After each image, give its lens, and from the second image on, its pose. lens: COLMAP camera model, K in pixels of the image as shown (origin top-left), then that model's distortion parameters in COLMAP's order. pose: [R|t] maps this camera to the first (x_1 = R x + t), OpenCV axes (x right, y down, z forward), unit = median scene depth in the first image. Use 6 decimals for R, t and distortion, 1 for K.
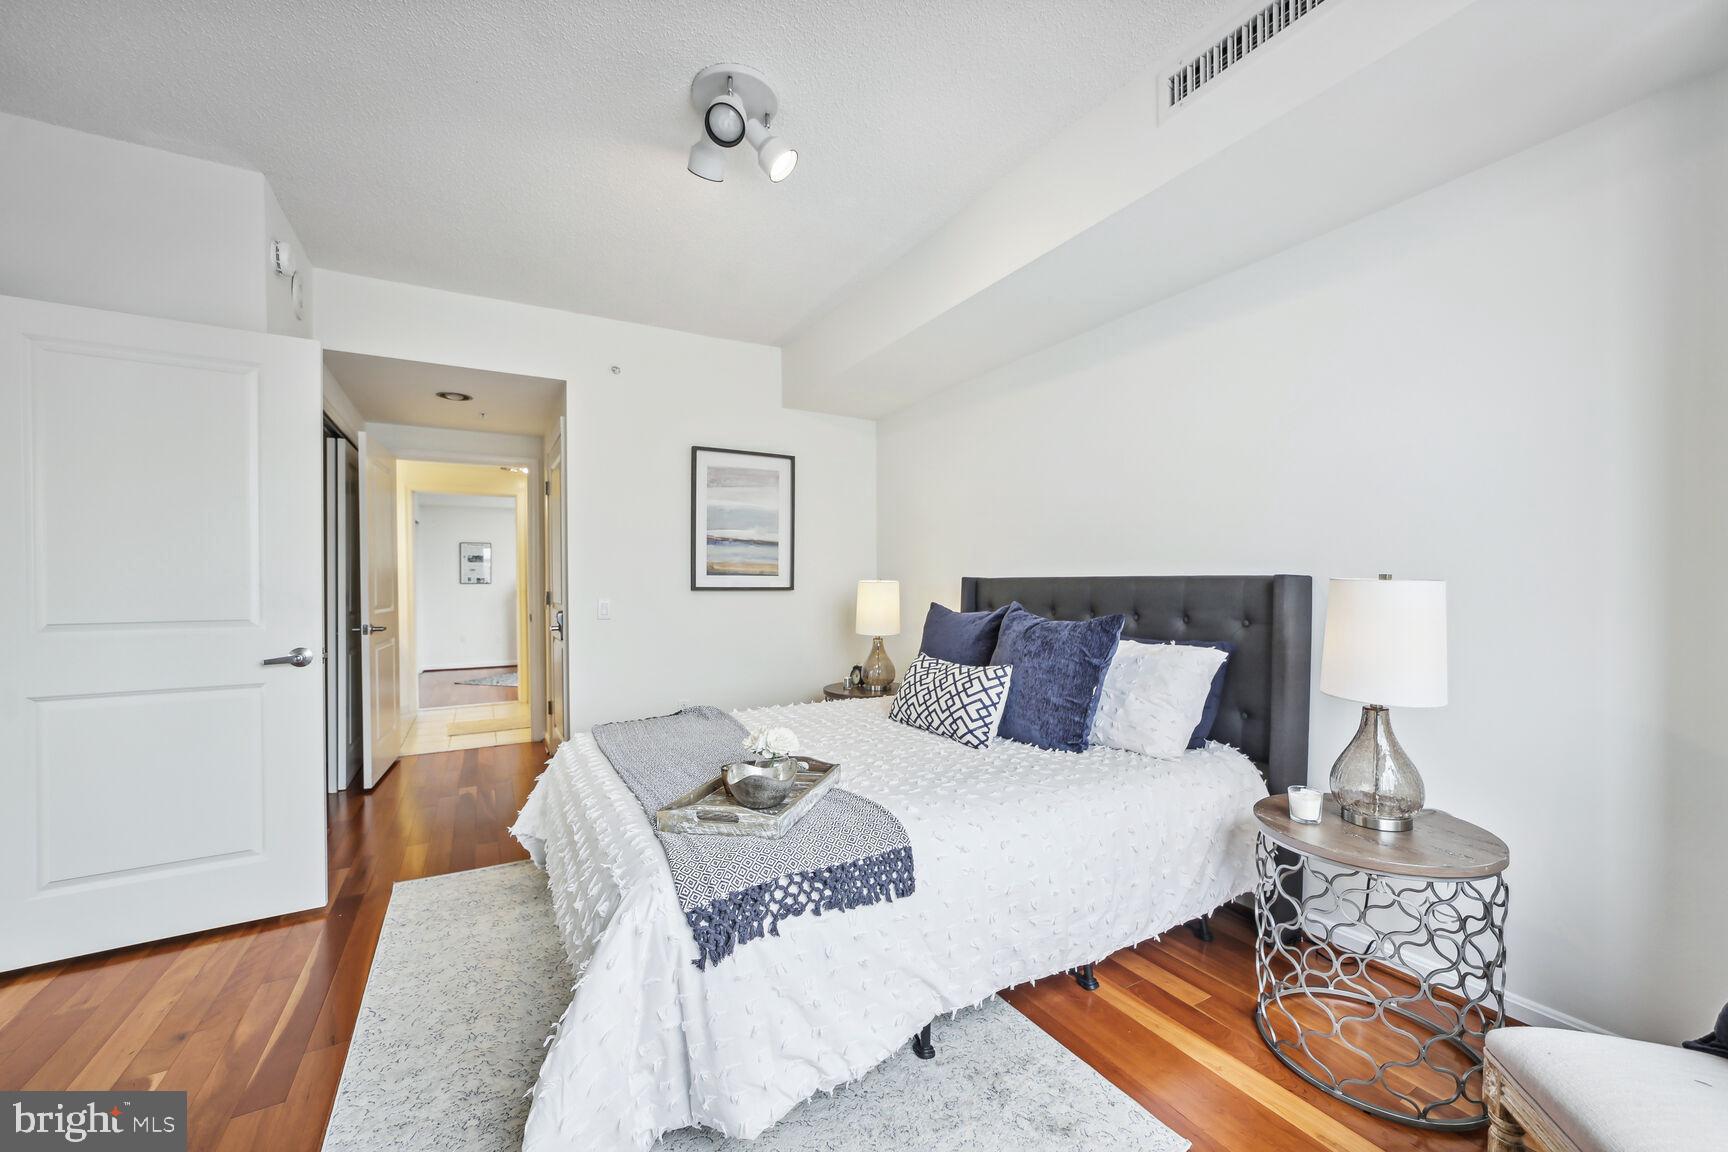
lens RADIAL K [[687.3, 0, 864.1], [0, 687.3, 588.2], [0, 0, 1]] dist [-0.010379, 0.003569]
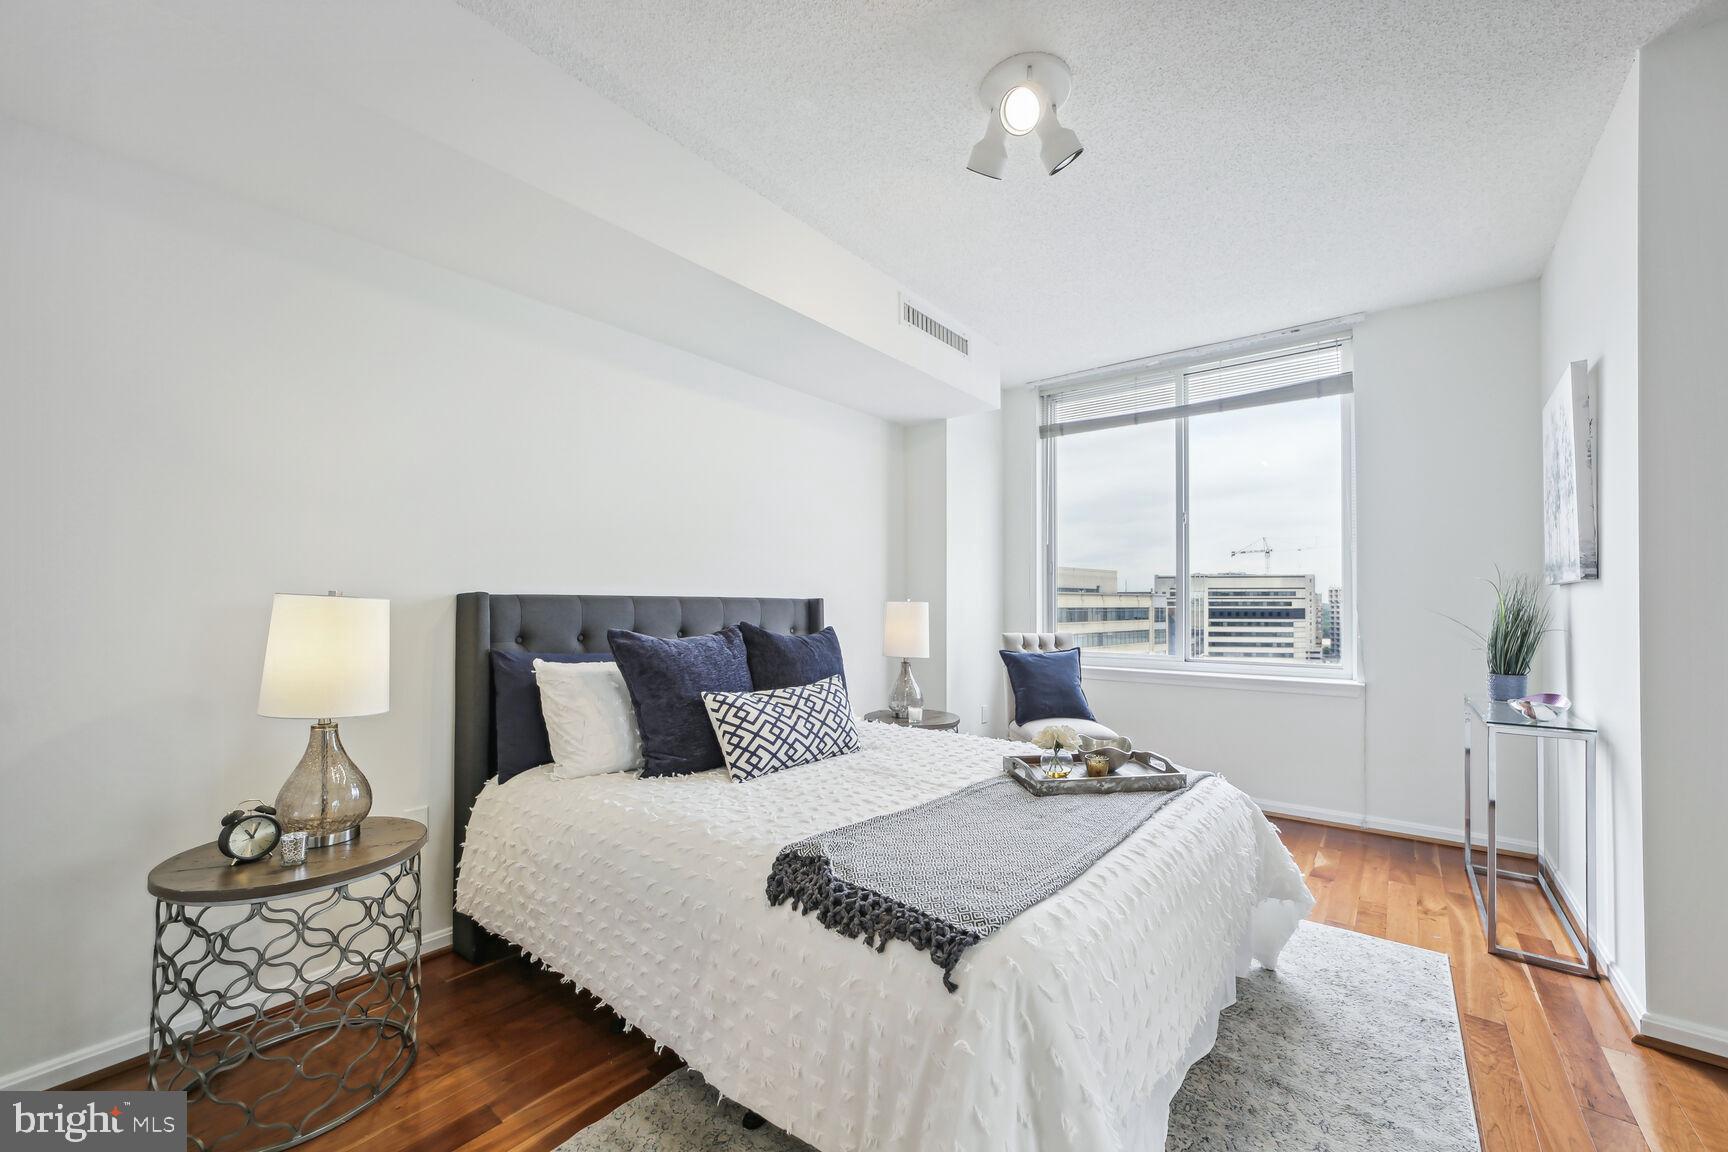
lens RADIAL K [[687.3, 0, 874.9], [0, 687.3, 595.5], [0, 0, 1]] dist [-0.010379, 0.003569]
pose [[-0.395220, 0.011754, 0.918511, -0.778000], [-0.005811, 0.999866, -0.015296, -0.006572], [-0.918568, -0.011383, -0.395099, 1.228386]]
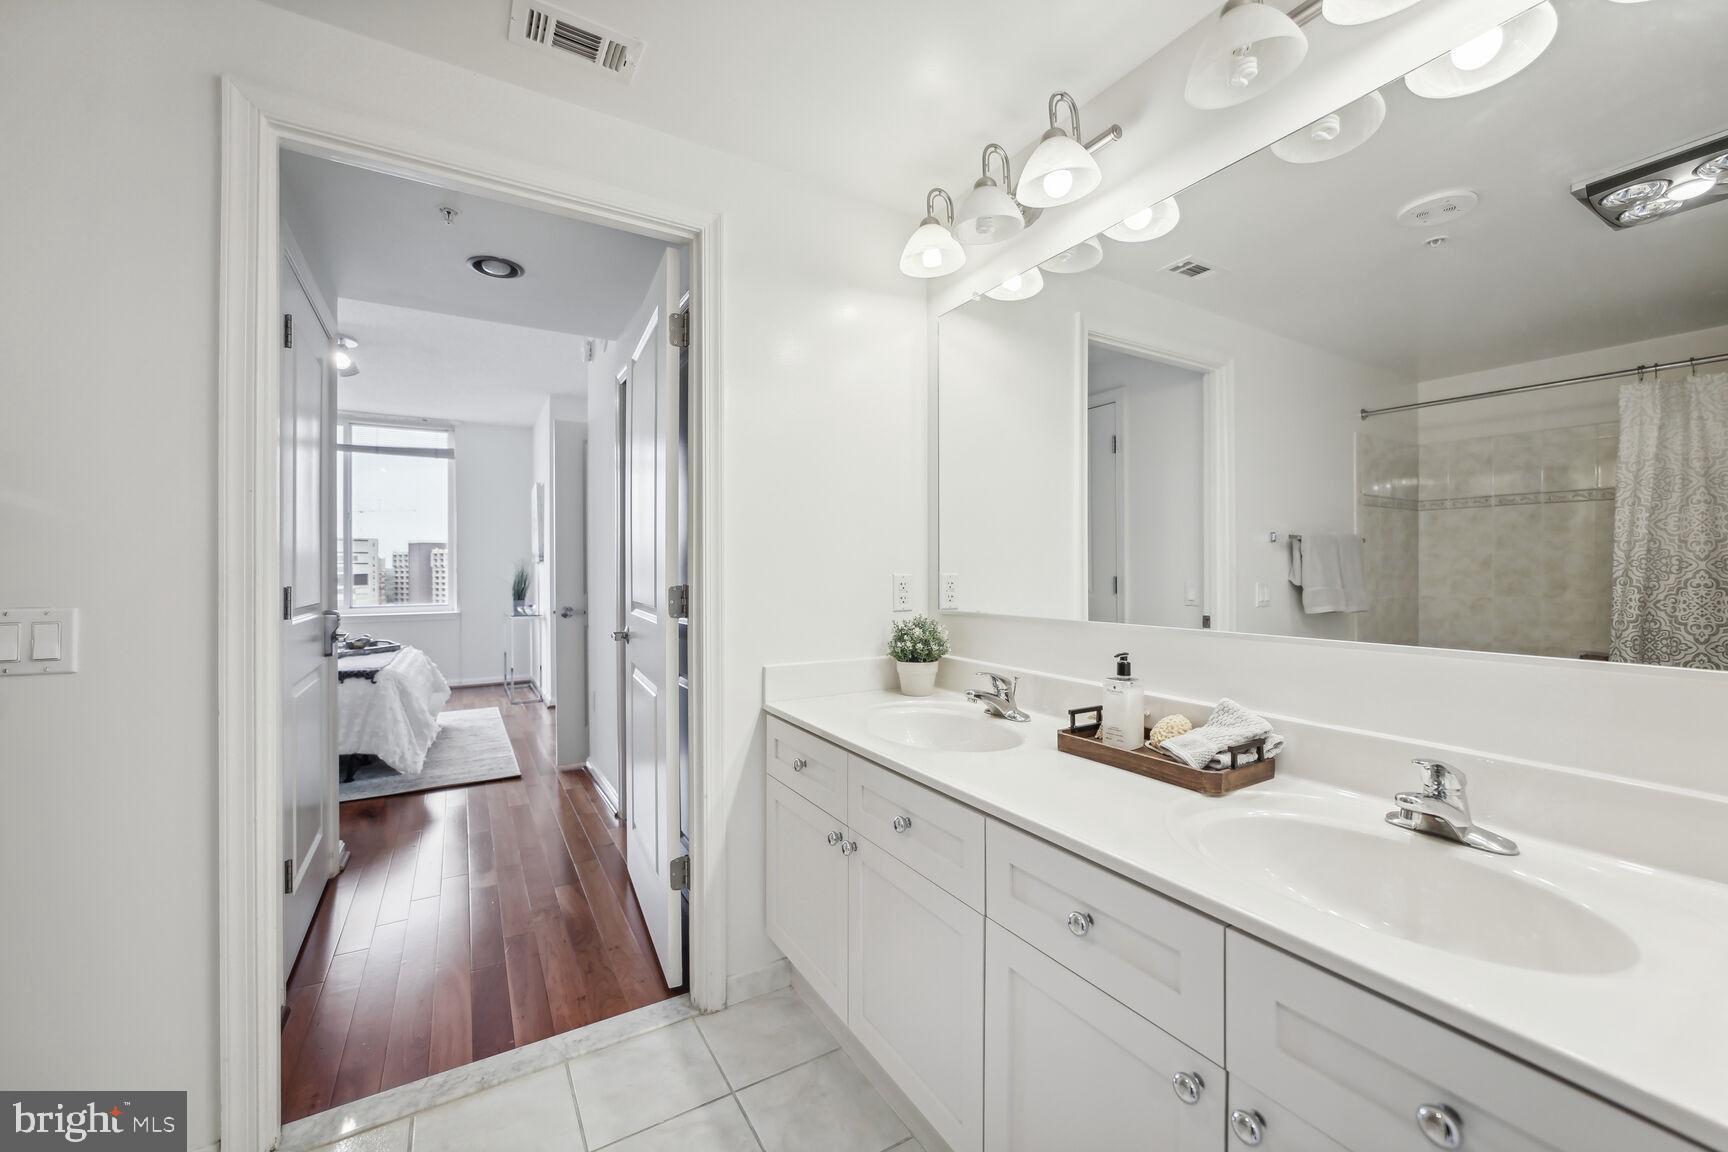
lens RADIAL K [[687.3, 0, 860.0], [0, 687.3, 571.6], [0, 0, 1]] dist [-0.010379, 0.003569]
pose [[-0.999788, 0.006947, -0.019397, -0.789443], [0.006920, 0.999975, 0.001468, -0.006563], [0.019407, 0.001333, -0.999811, 1.251050]]
